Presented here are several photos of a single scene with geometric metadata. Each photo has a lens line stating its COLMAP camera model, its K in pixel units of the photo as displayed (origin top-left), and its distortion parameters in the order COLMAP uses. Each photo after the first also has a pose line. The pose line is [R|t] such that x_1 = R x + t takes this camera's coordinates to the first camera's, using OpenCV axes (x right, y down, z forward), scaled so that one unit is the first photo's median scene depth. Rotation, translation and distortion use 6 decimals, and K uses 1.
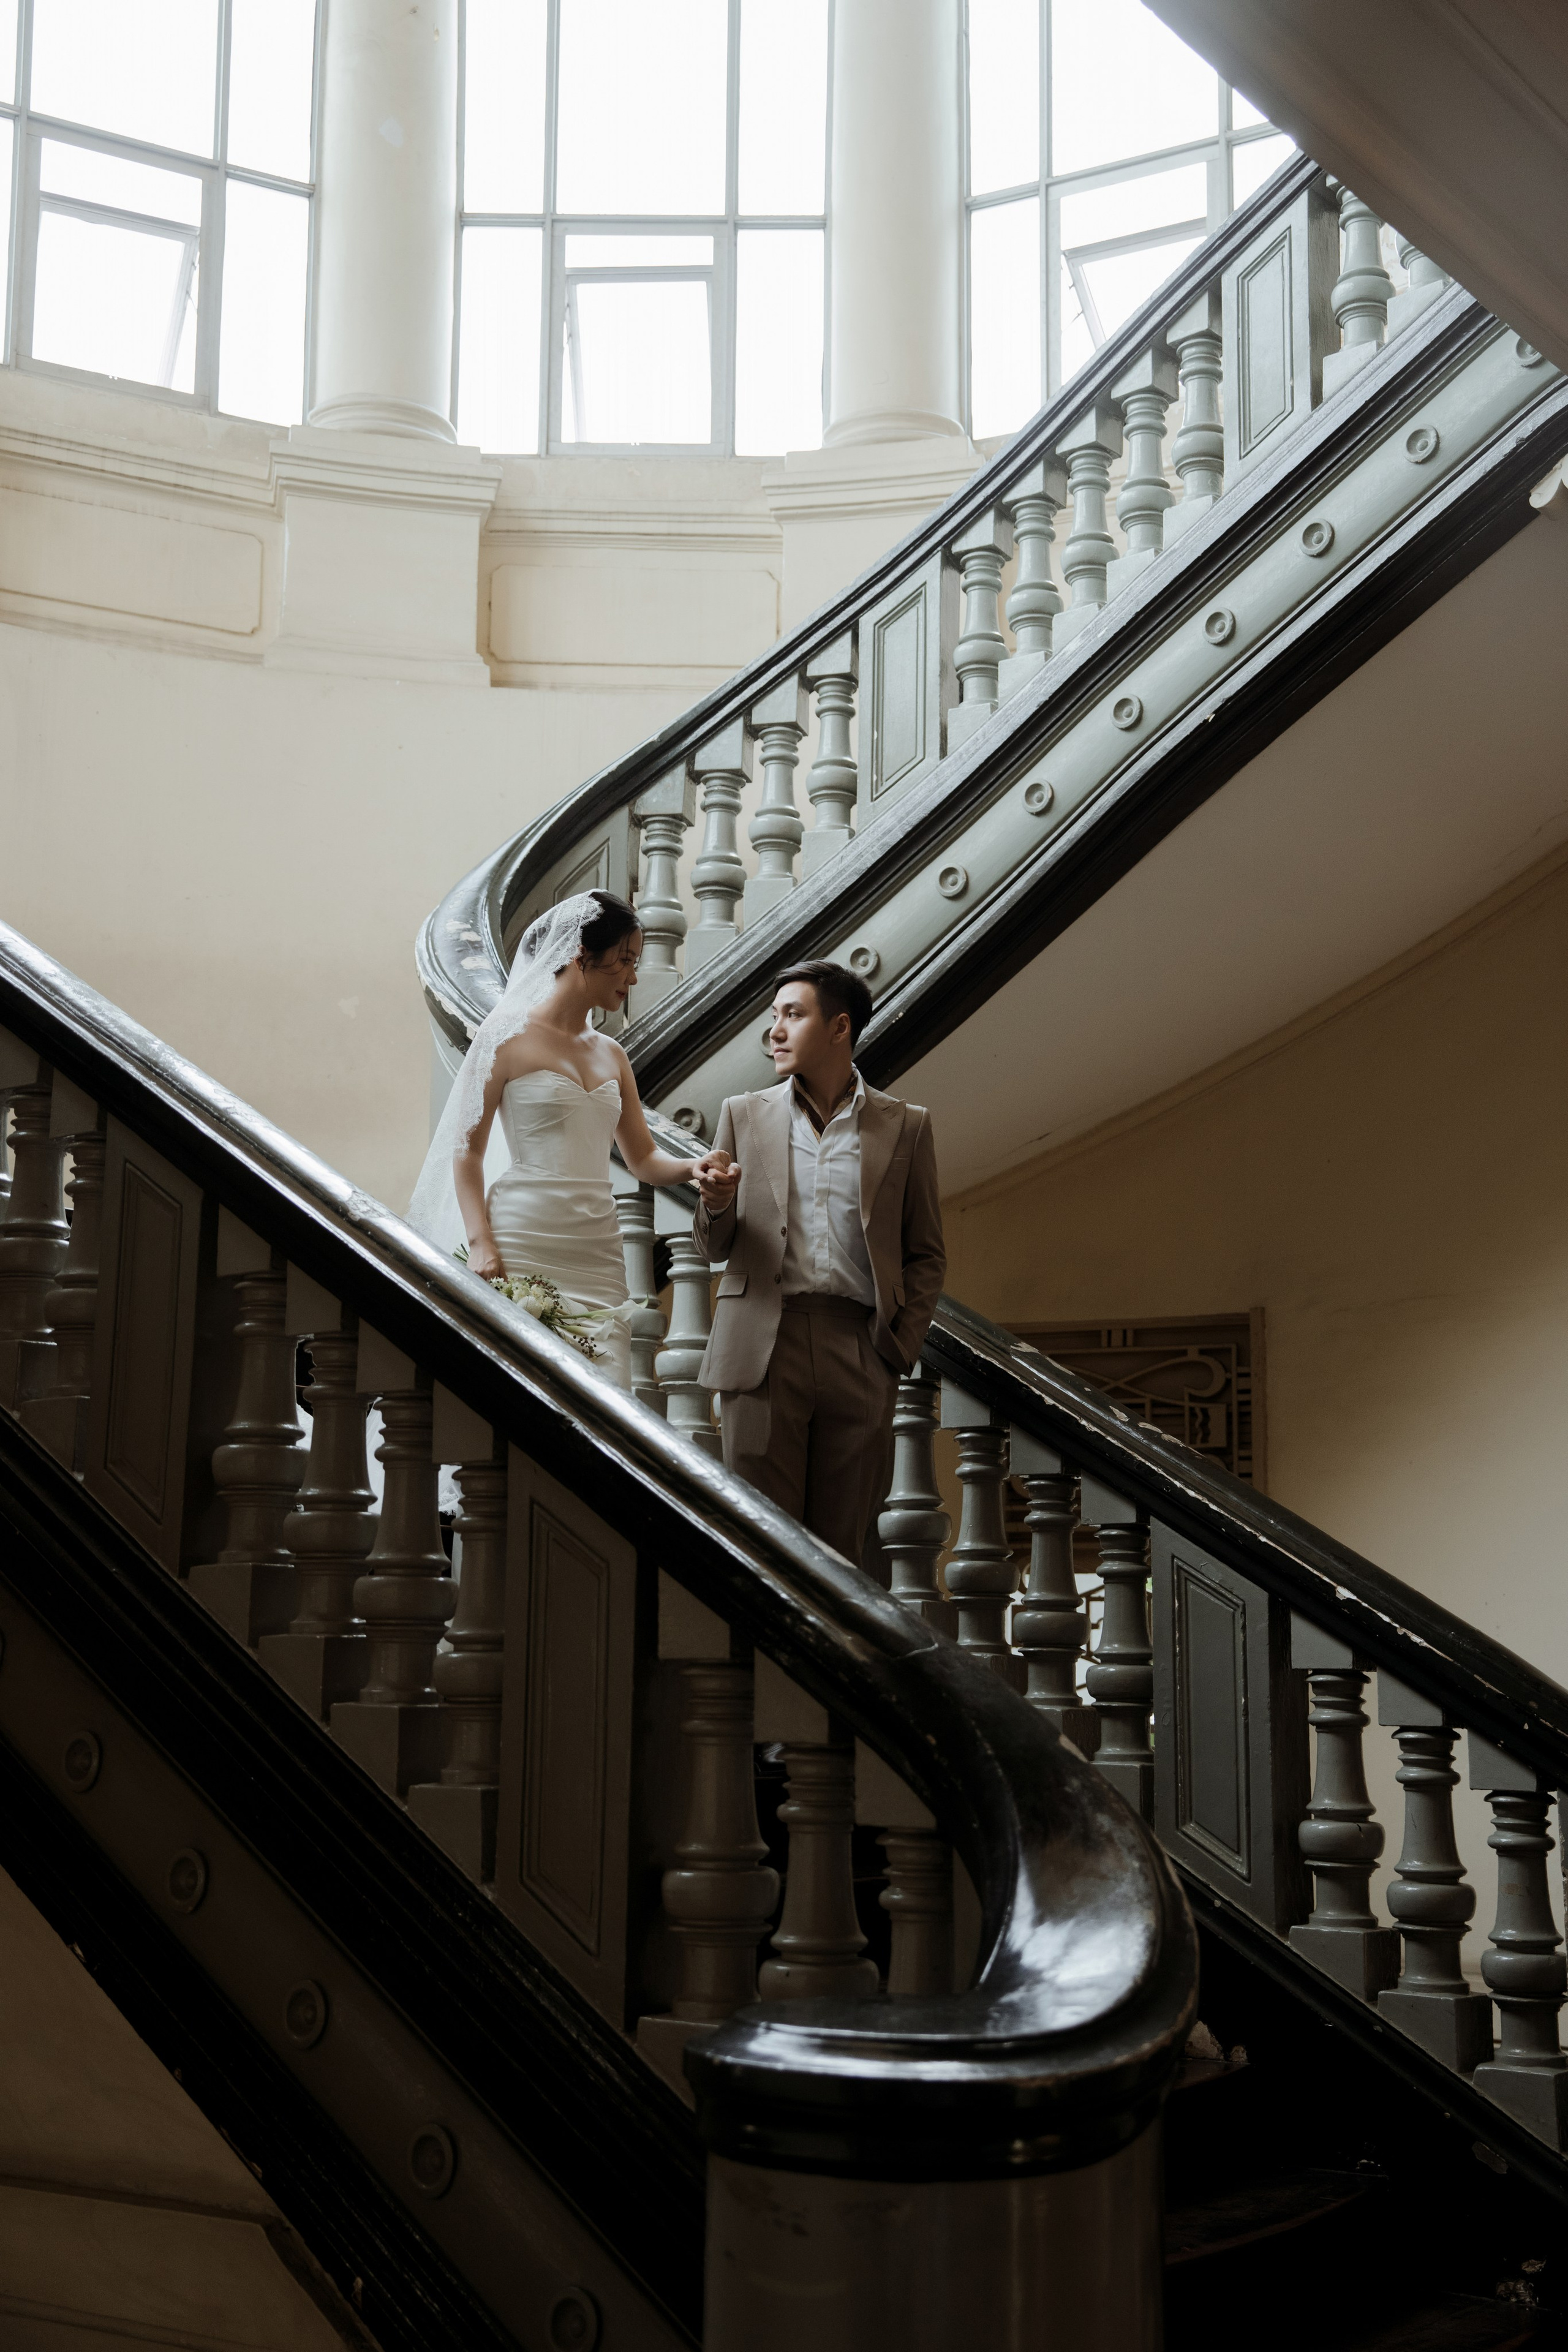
lens RADIAL K [[2508.2, 0, 784.0], [0, 2508.2, 1176.0], [0, 0, 1]] dist [-0.012633, 0.177210]
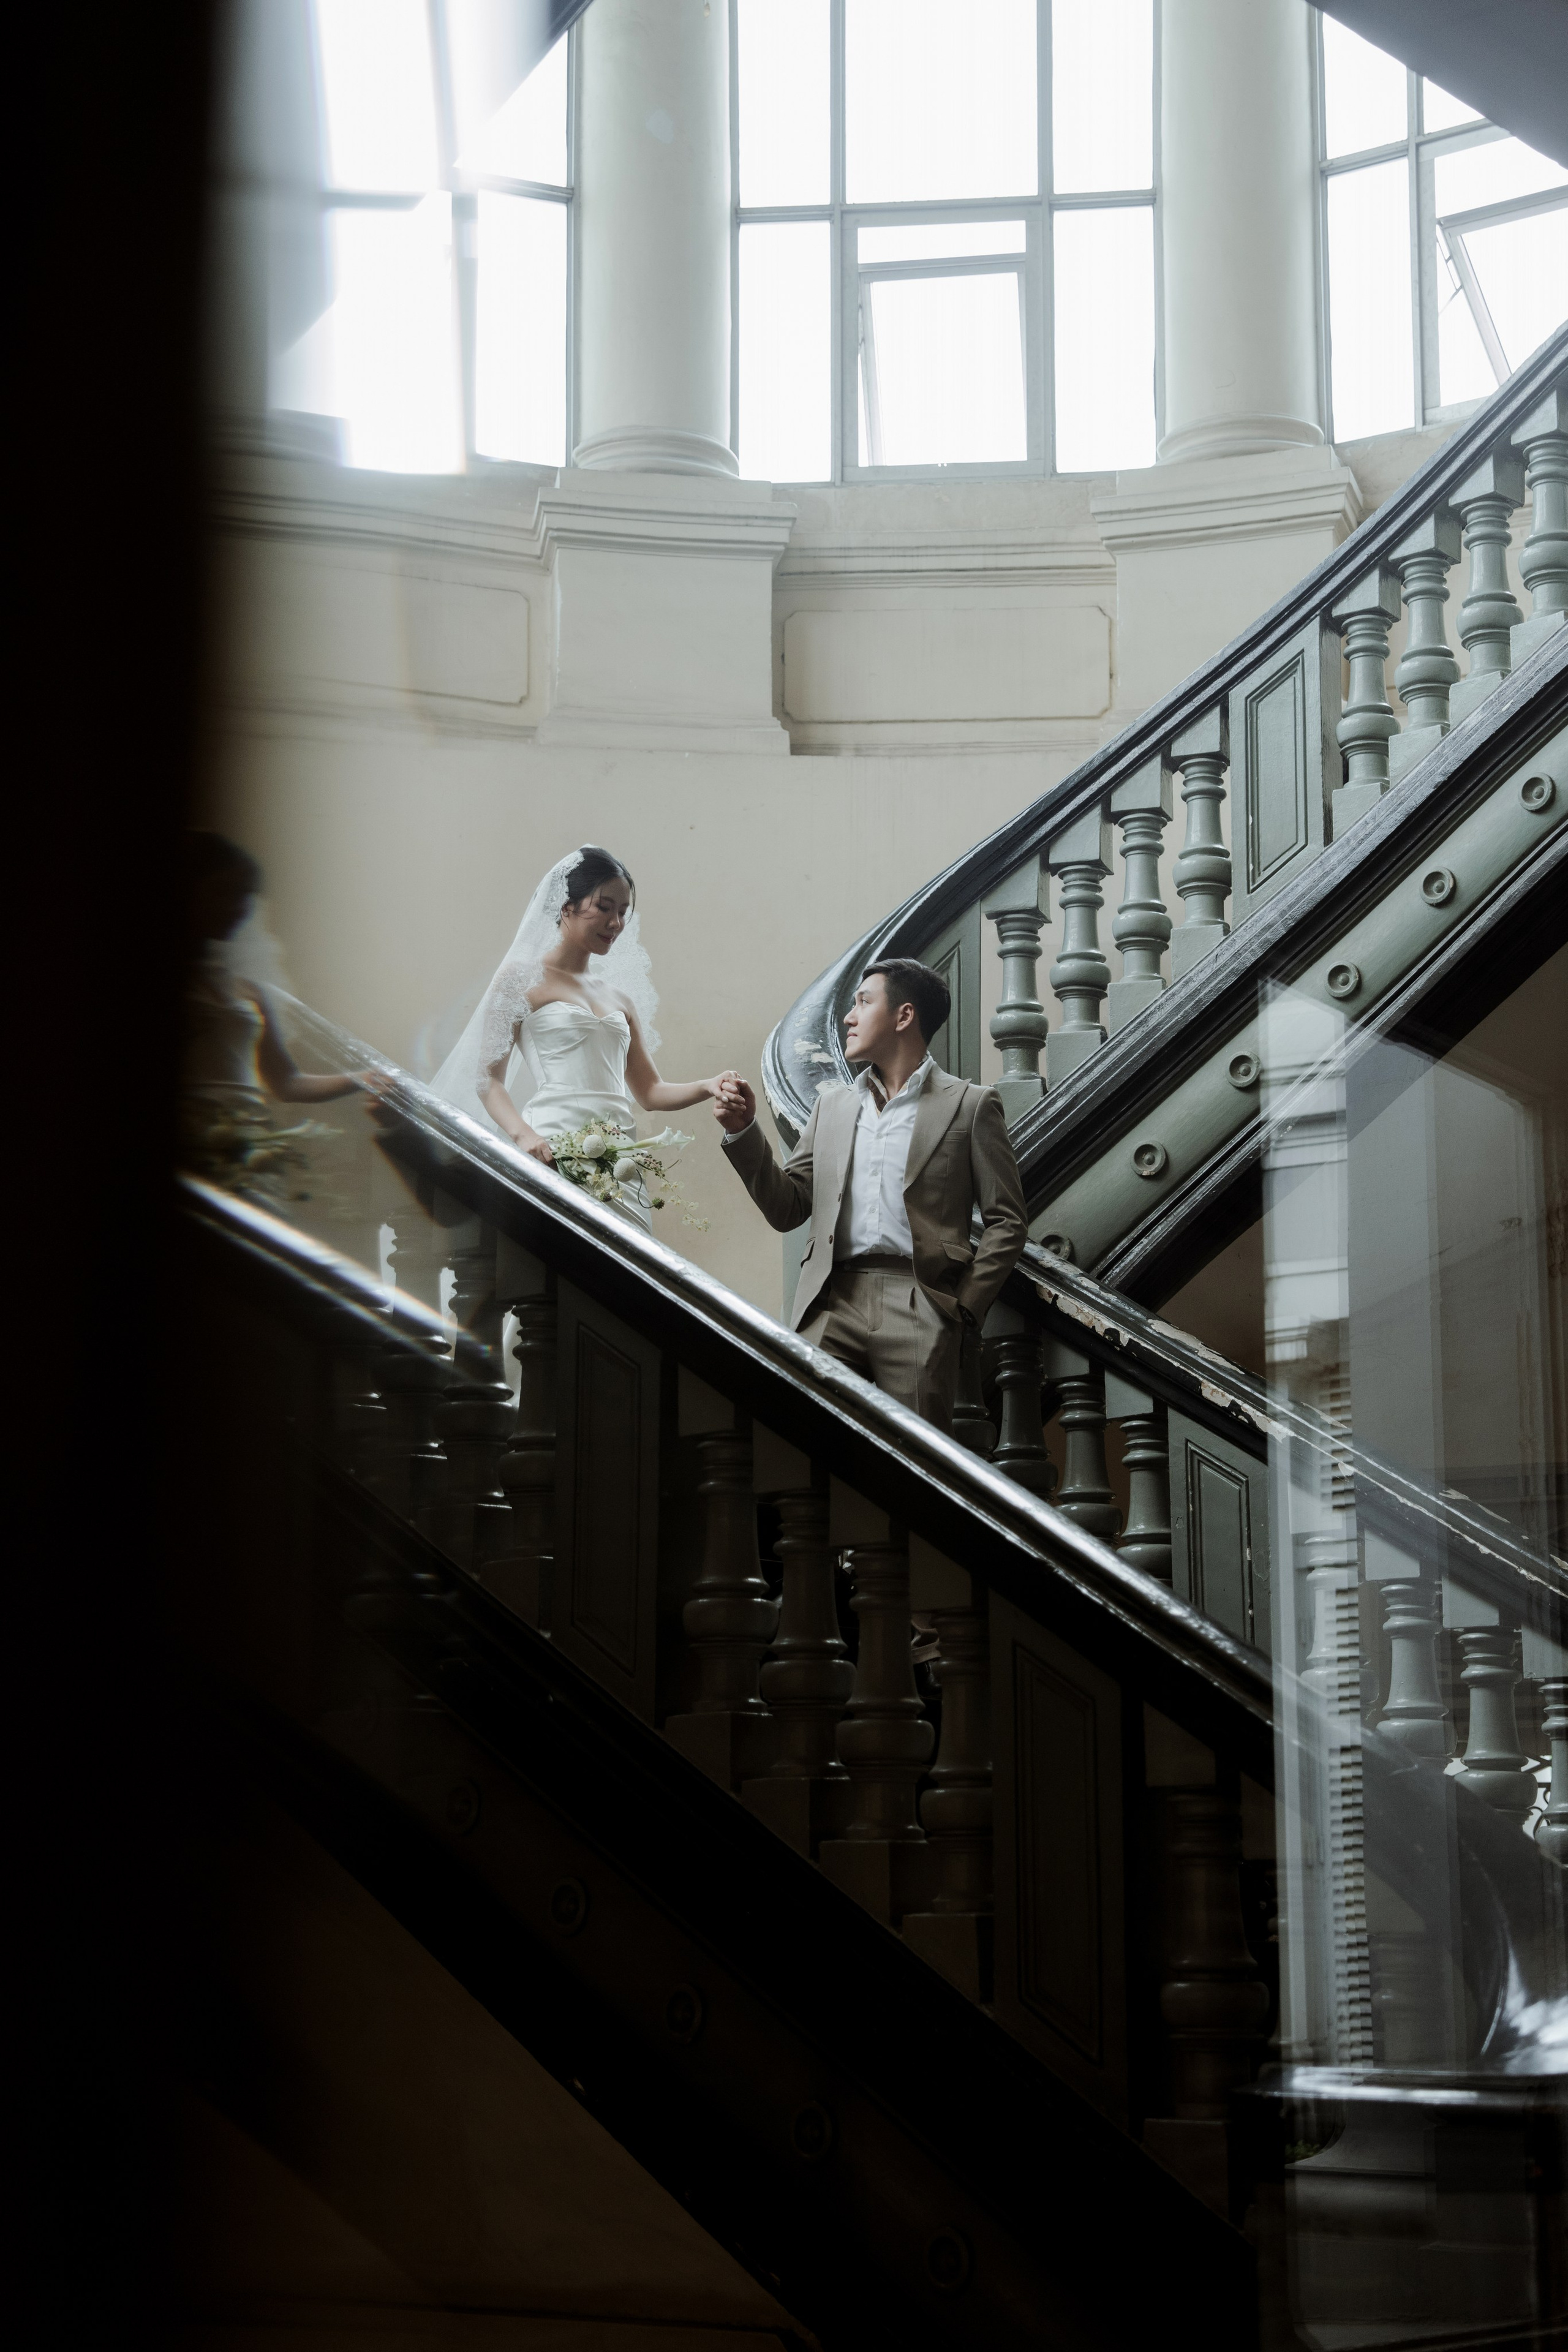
lens RADIAL K [[3250.0, 0, 784.0], [0, 3250.0, 1176.0], [0, 0, 1]] dist [0.121010, -0.077970]
pose [[0.996141, -0.024841, -0.084177, -0.035139], [0.022117, 0.999206, -0.033140, -0.011841], [0.084933, 0.031150, 0.995900, -0.183493]]
